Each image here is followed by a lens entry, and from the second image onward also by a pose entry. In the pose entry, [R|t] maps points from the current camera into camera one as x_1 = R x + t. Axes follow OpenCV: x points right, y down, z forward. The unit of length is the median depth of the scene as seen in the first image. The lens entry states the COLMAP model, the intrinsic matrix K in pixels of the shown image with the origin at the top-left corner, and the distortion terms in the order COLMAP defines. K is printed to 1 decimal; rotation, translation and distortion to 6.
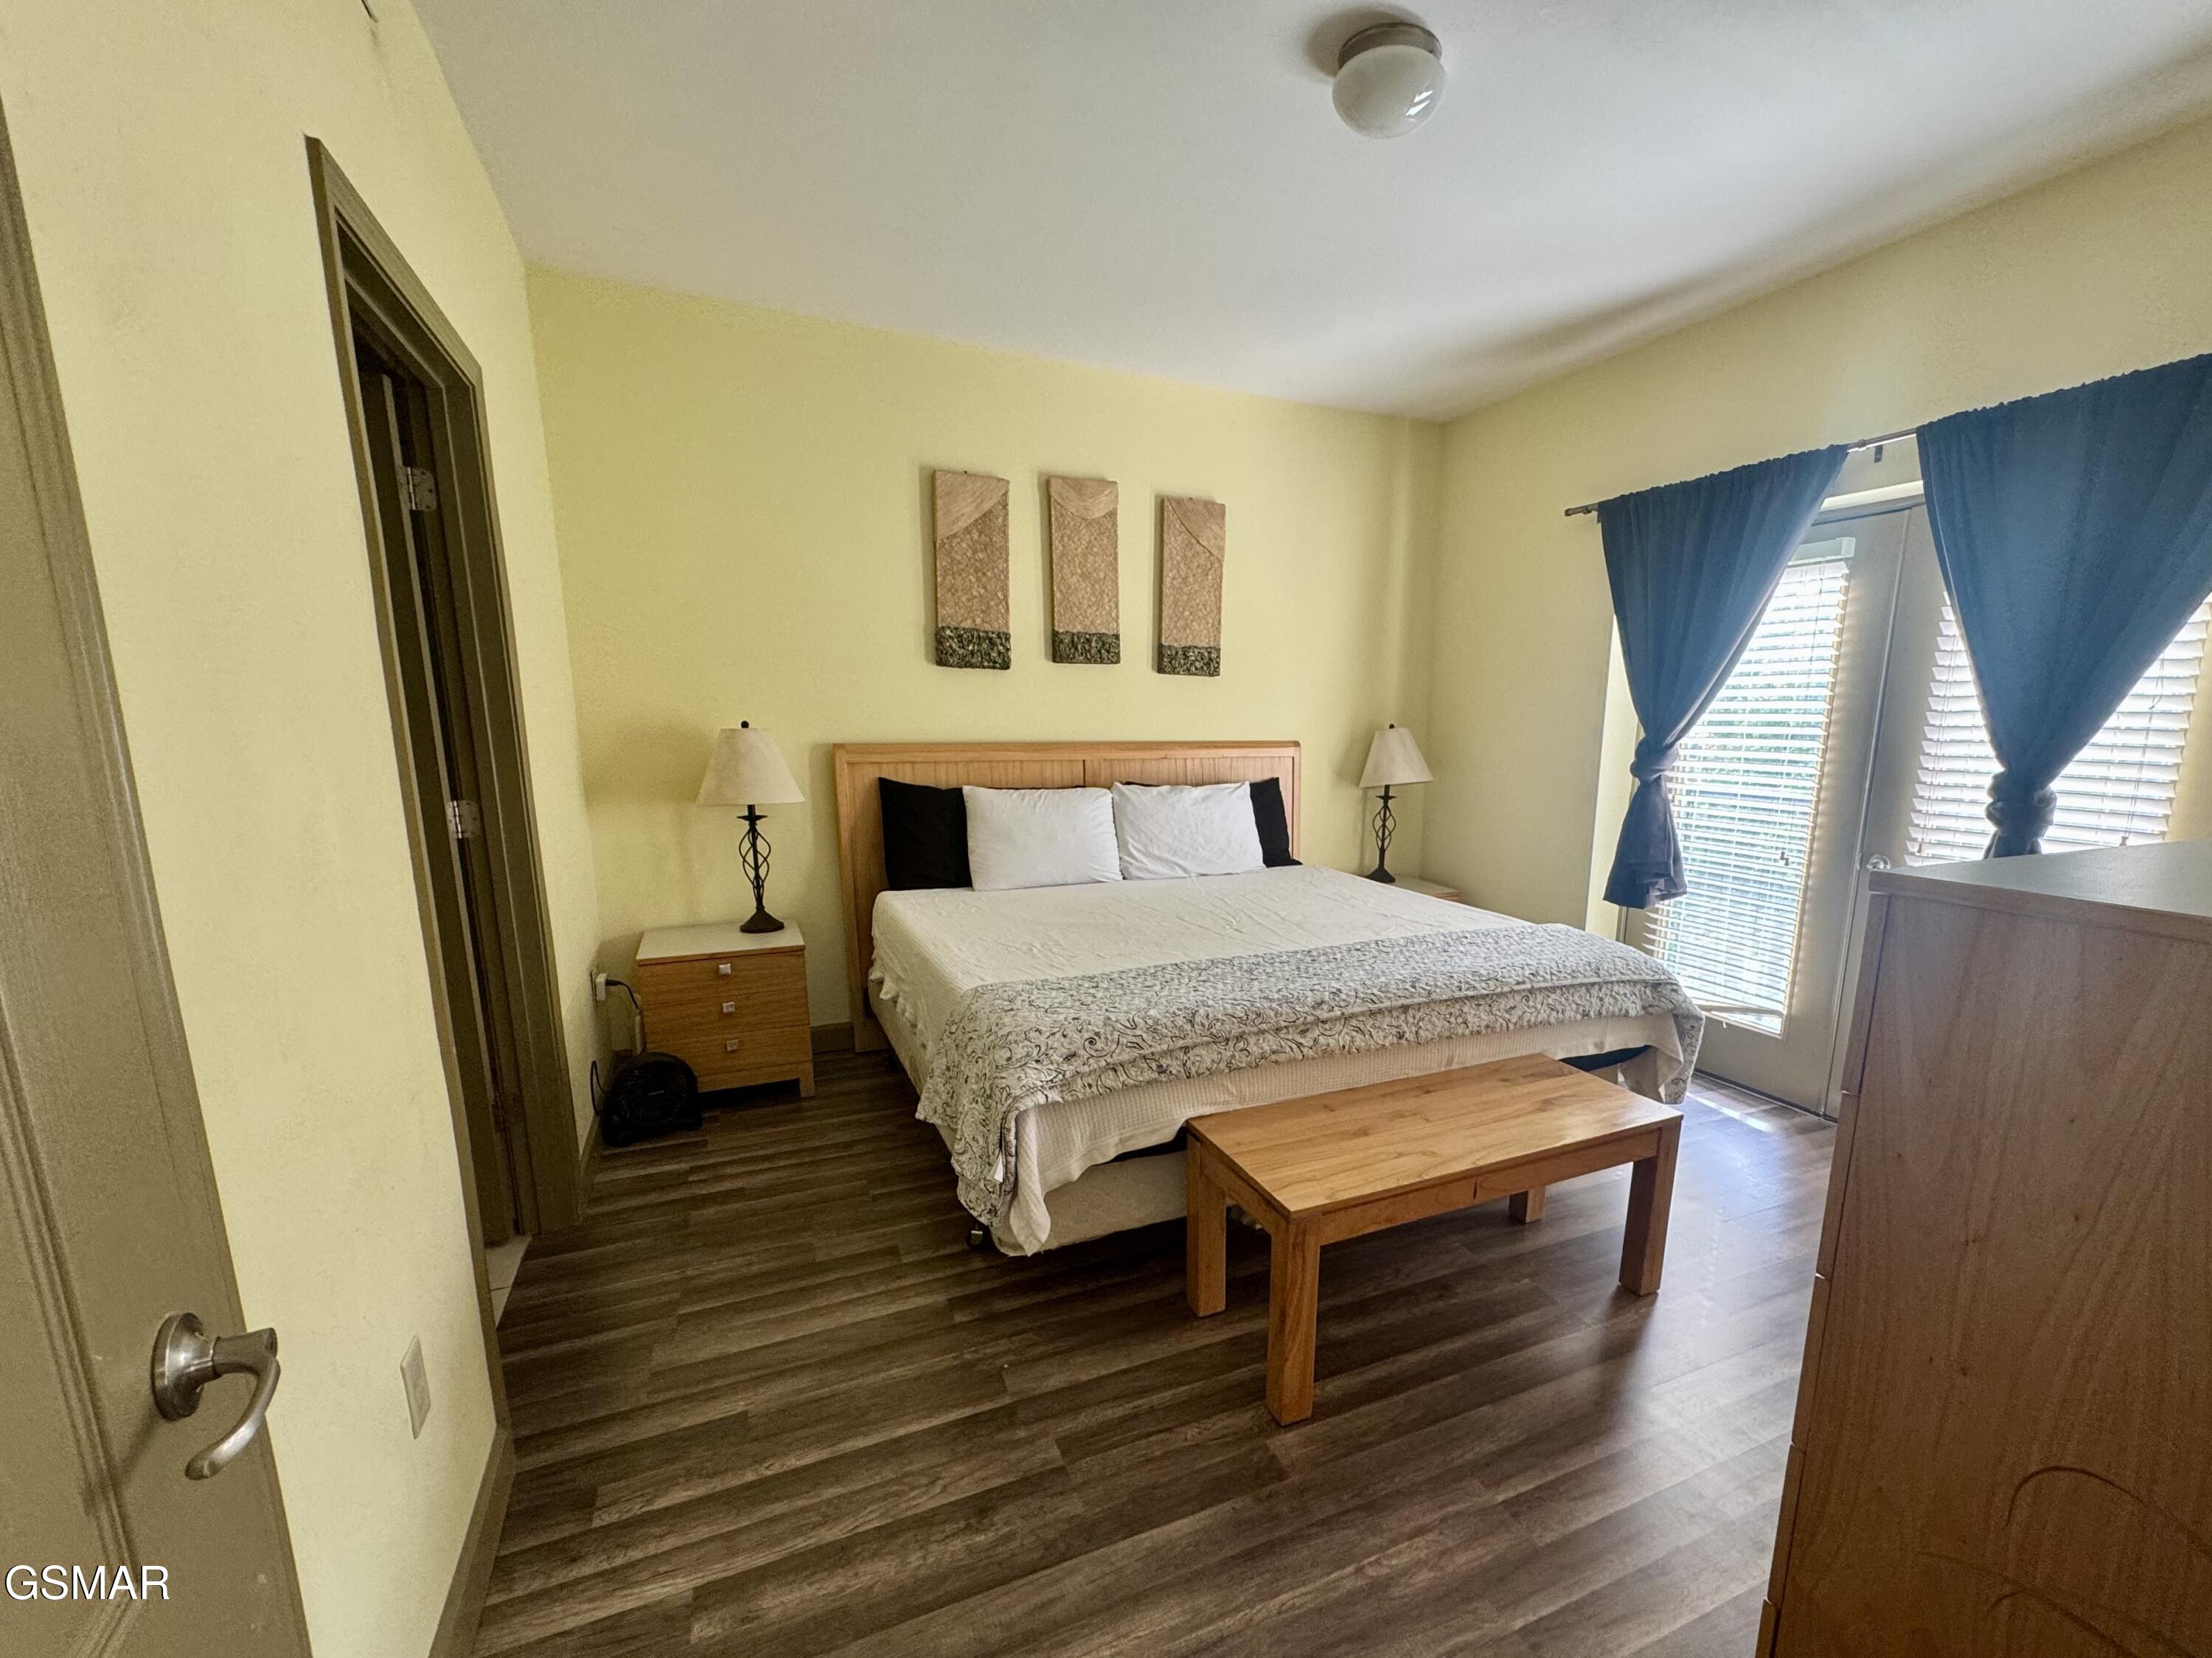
lens RADIAL K [[960.4, 0, 1201.6], [0, 960.4, 925.0], [0, 0, 1]] dist [-0.018418, 0.001322]
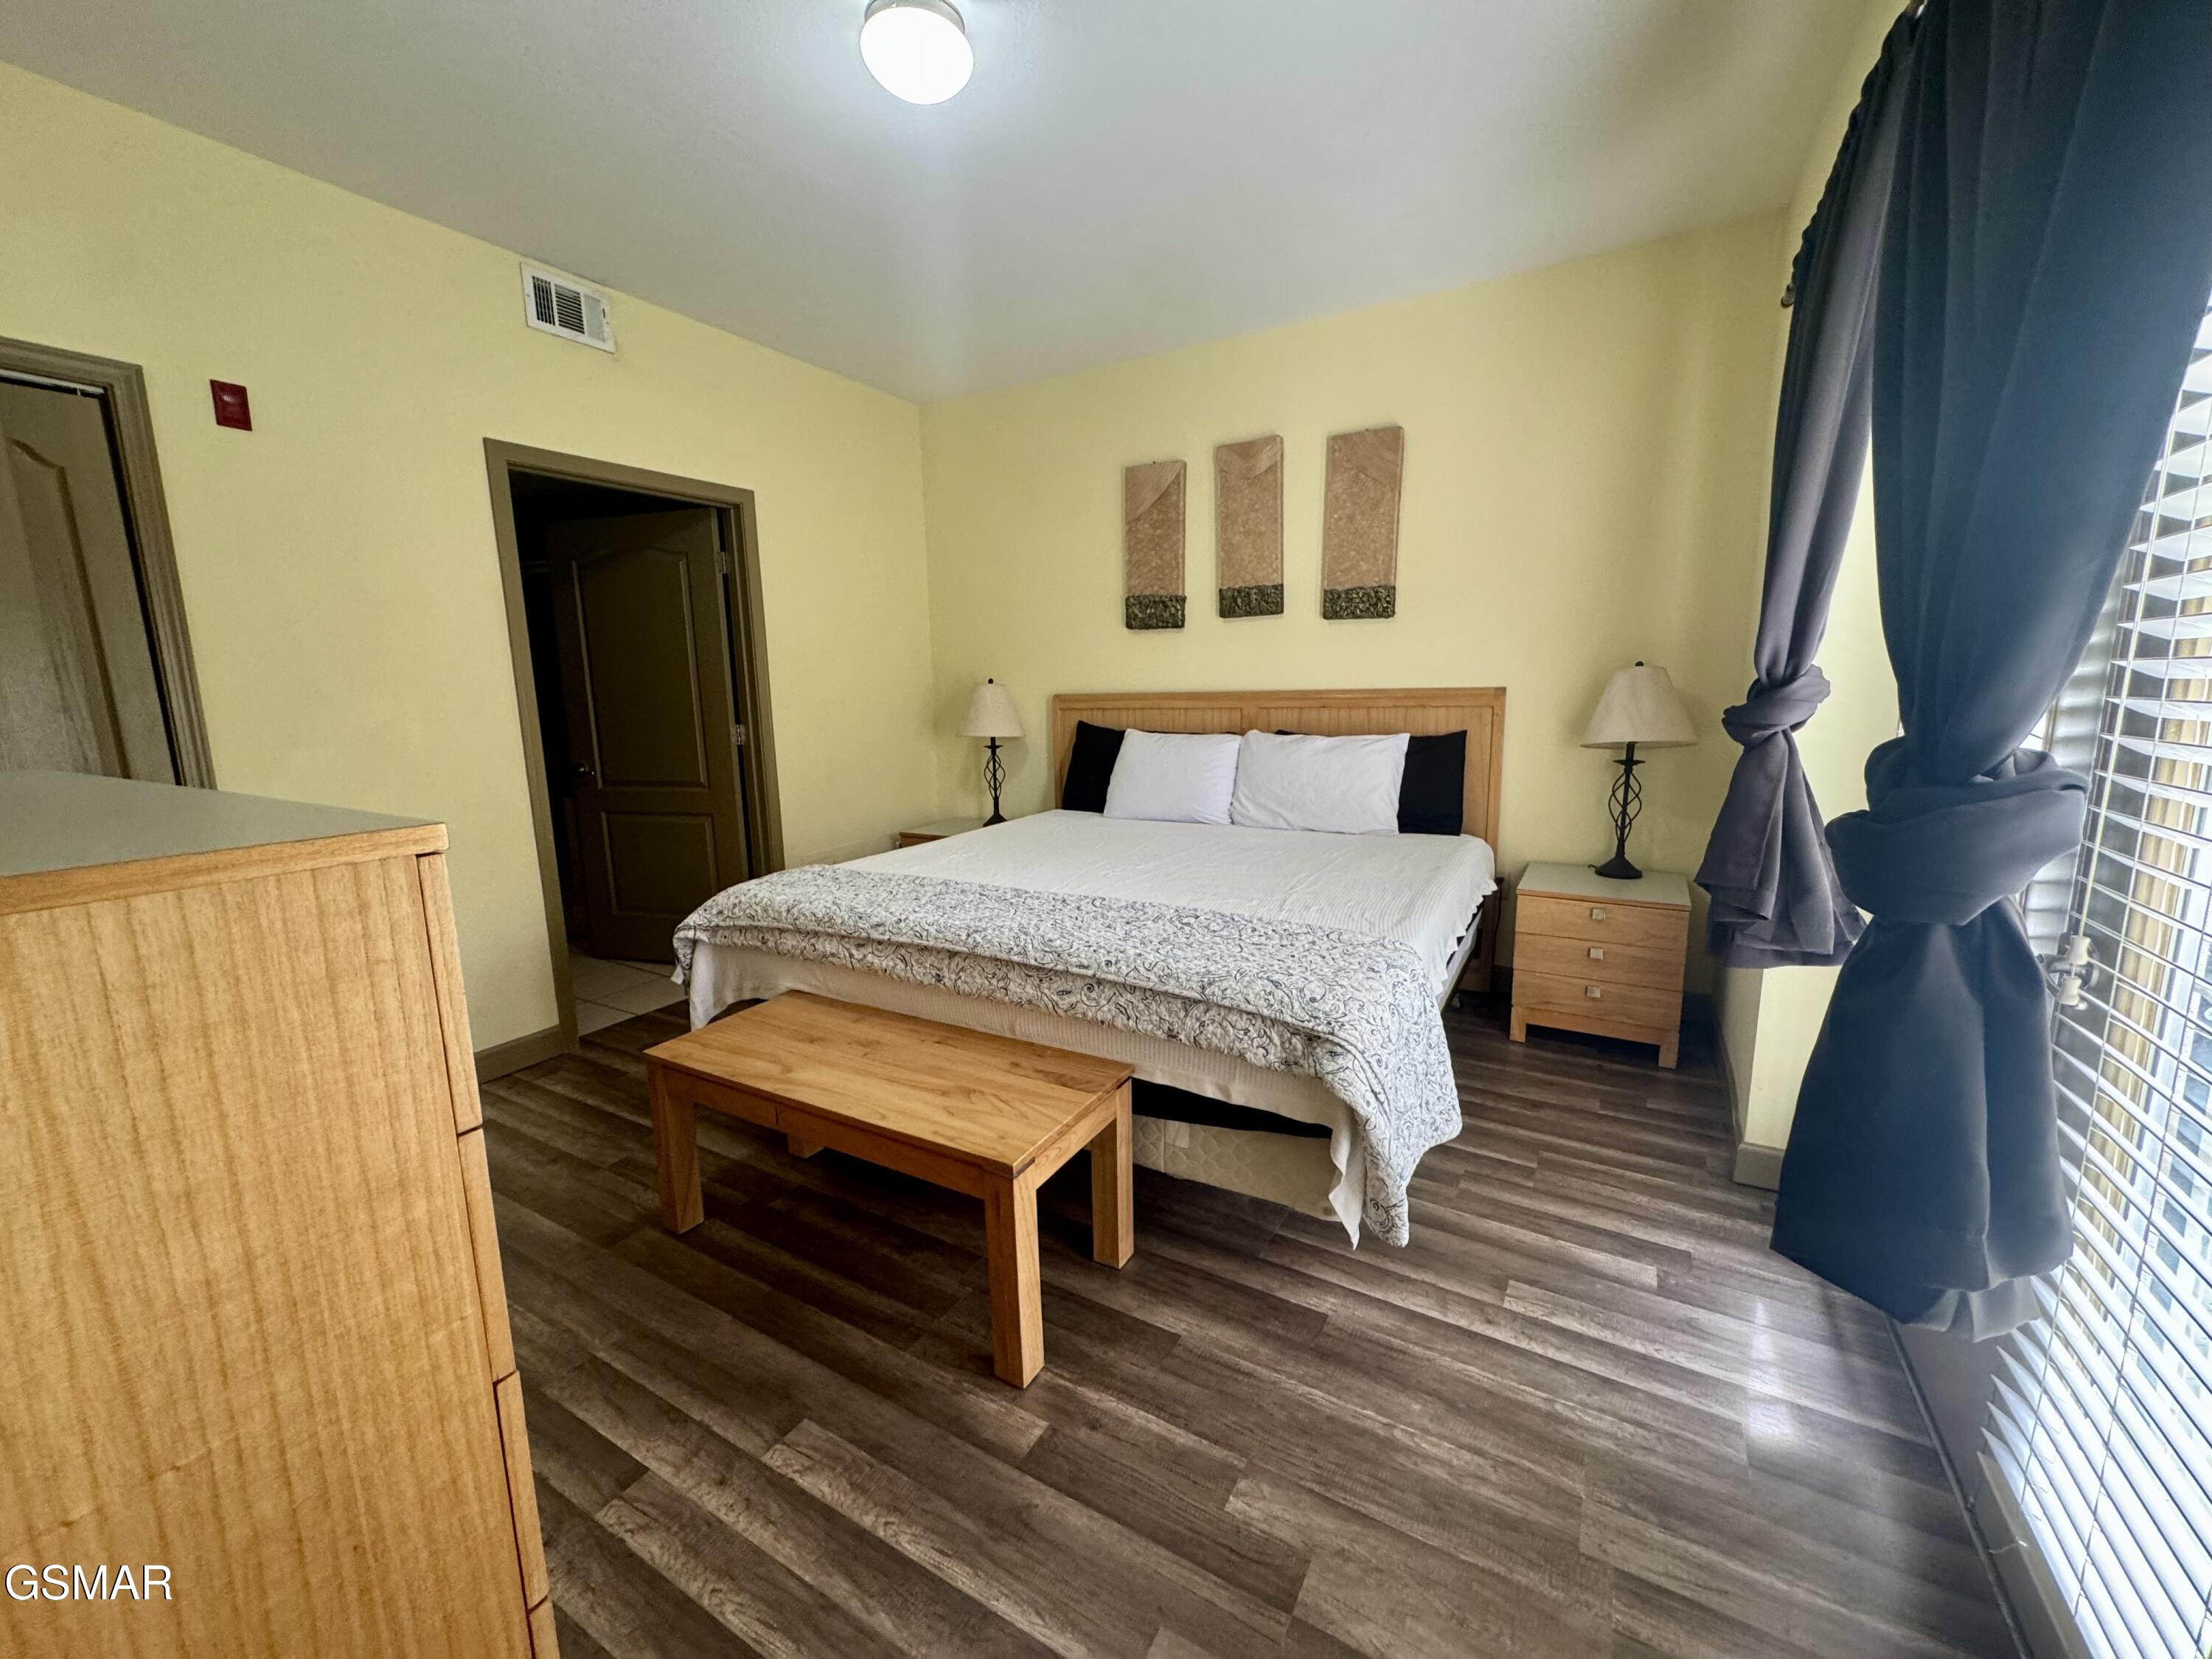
lens RADIAL K [[890.0, 0, 1106.0], [0, 890.0, 829.5], [0, 0, 1]] dist [-0.002909, 0.000141]
pose [[0.563639, 0.119807, -0.817286, 0.653554], [-0.145466, 0.988359, 0.044565, -0.067434], [0.813111, 0.093769, 0.574506, 0.359278]]
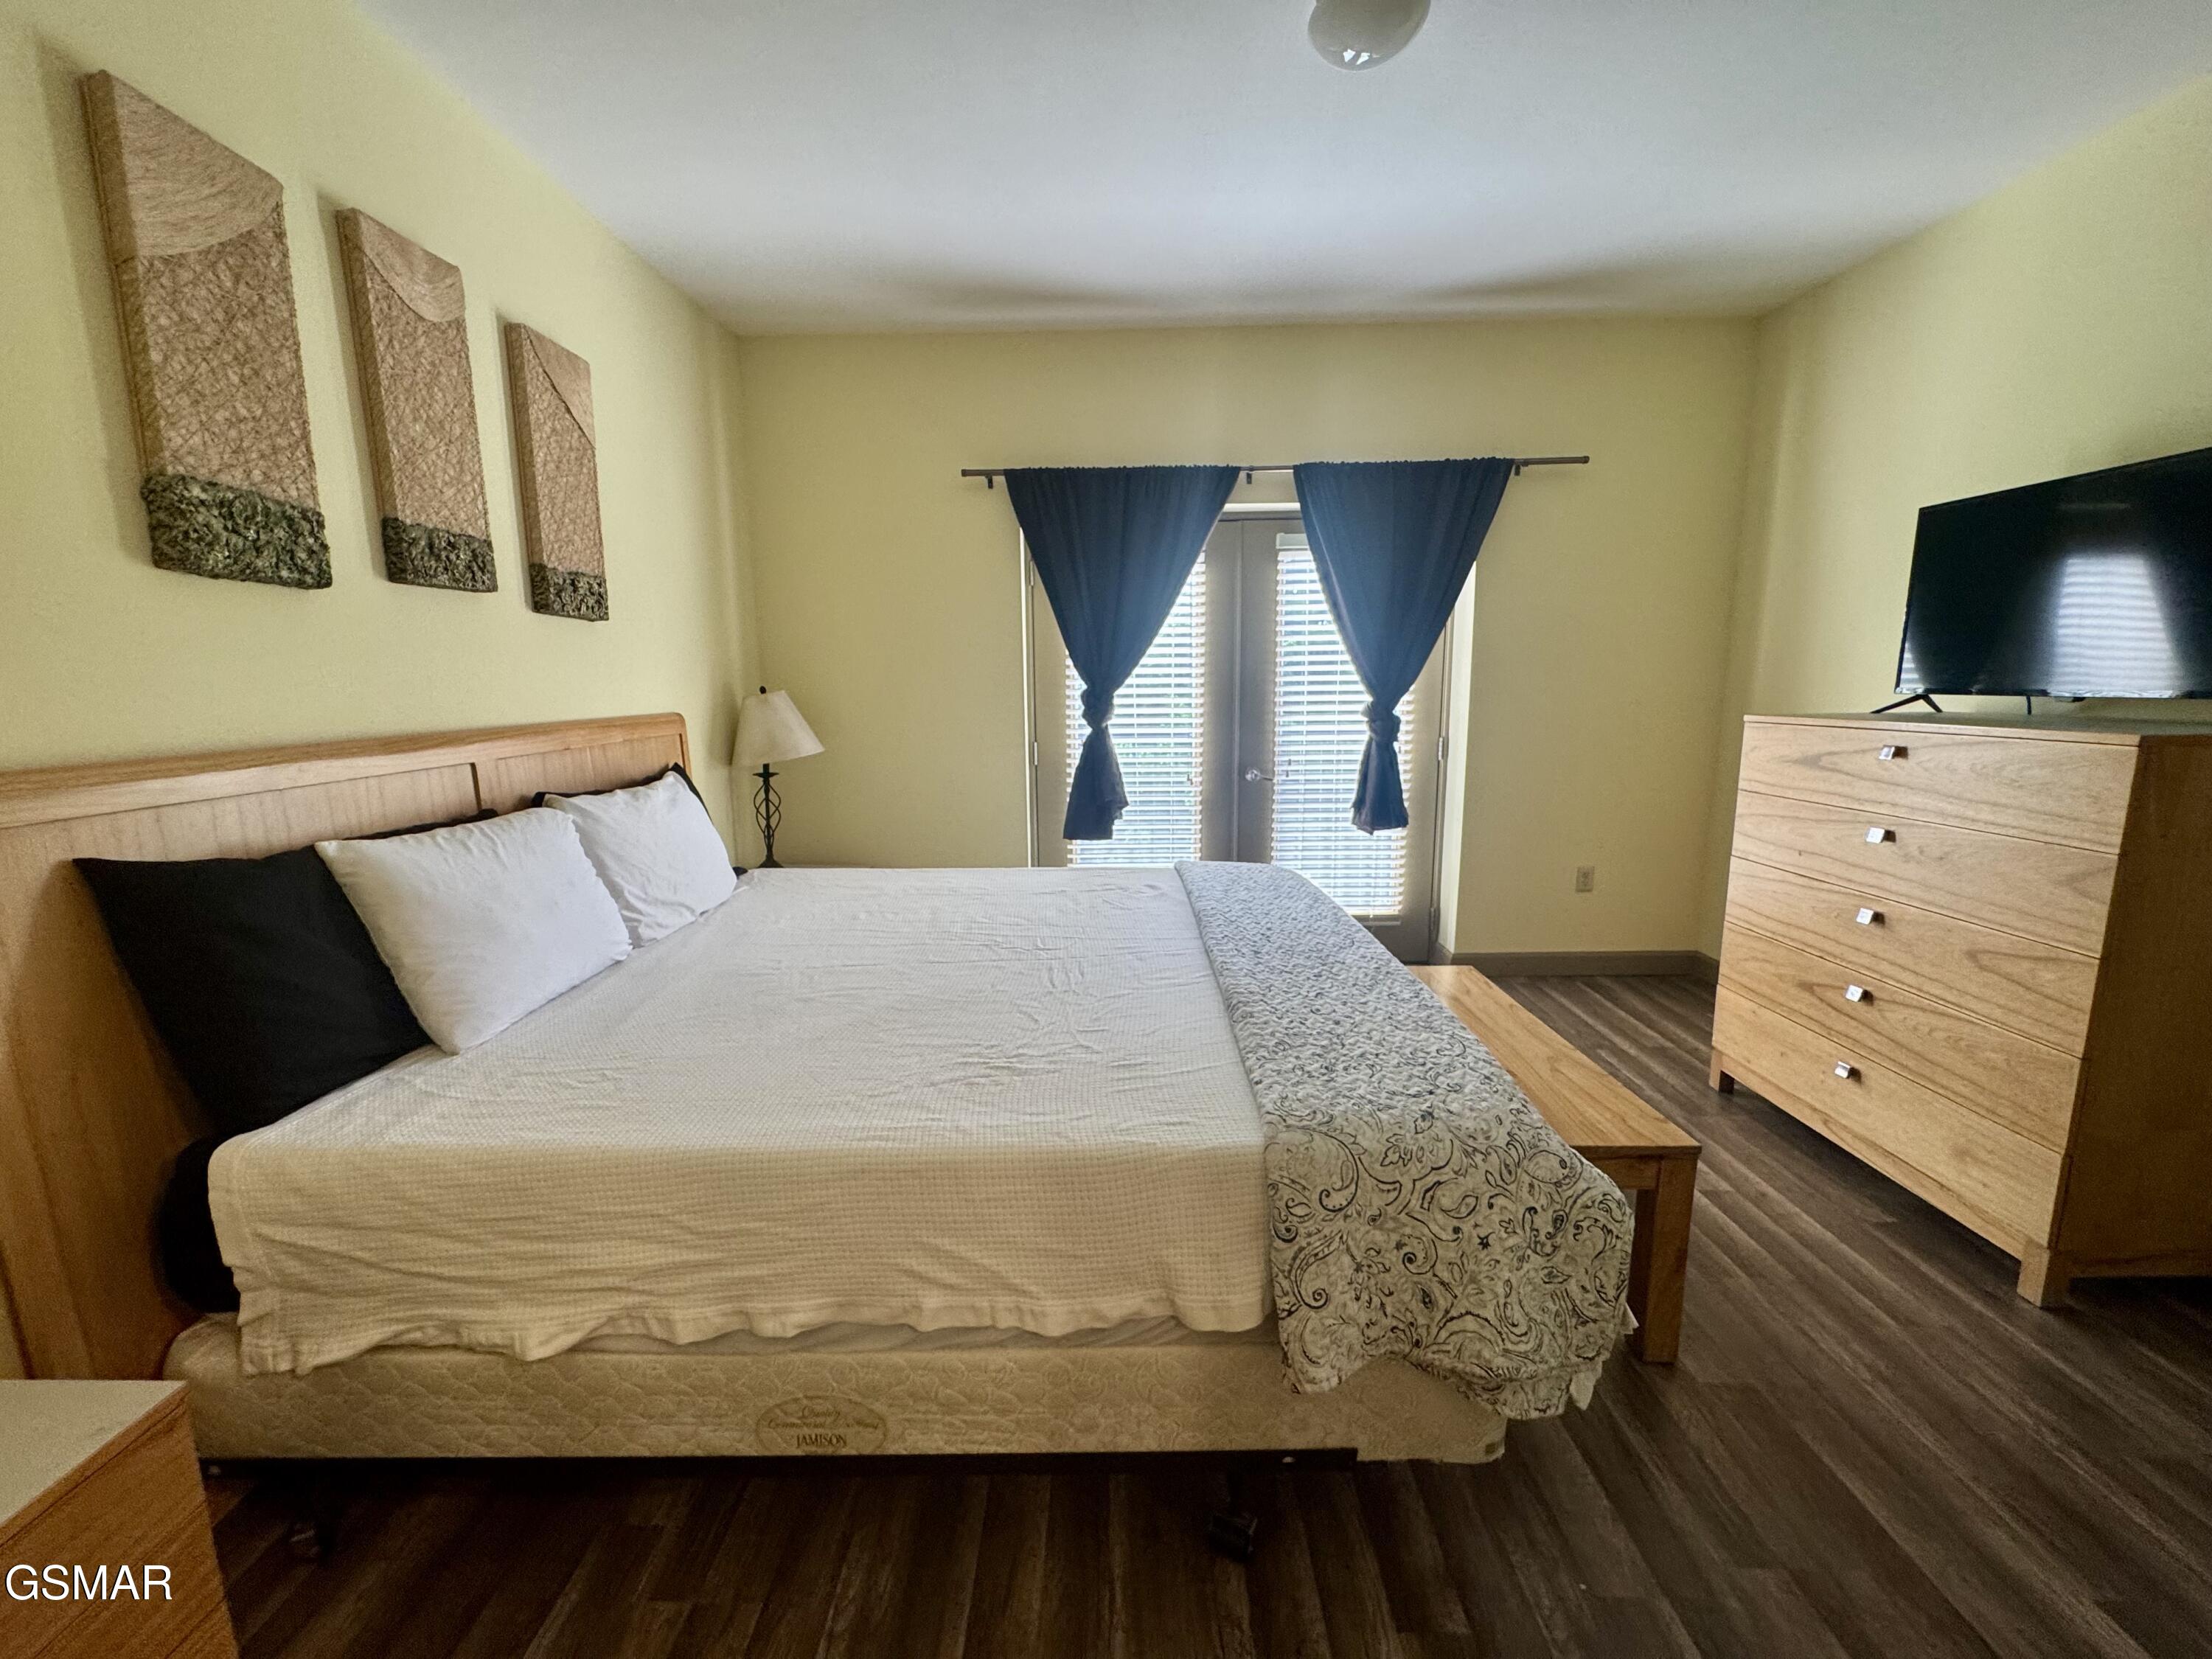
lens RADIAL K [[890.0, 0, 1106.0], [0, 890.0, 829.5], [0, 0, 1]] dist [-0.002909, 0.000141]
pose [[0.447887, -0.165979, 0.878549, -0.447873], [0.205704, 0.975387, 0.079406, -0.109029], [-0.870106, 0.145156, 0.471006, 0.488594]]
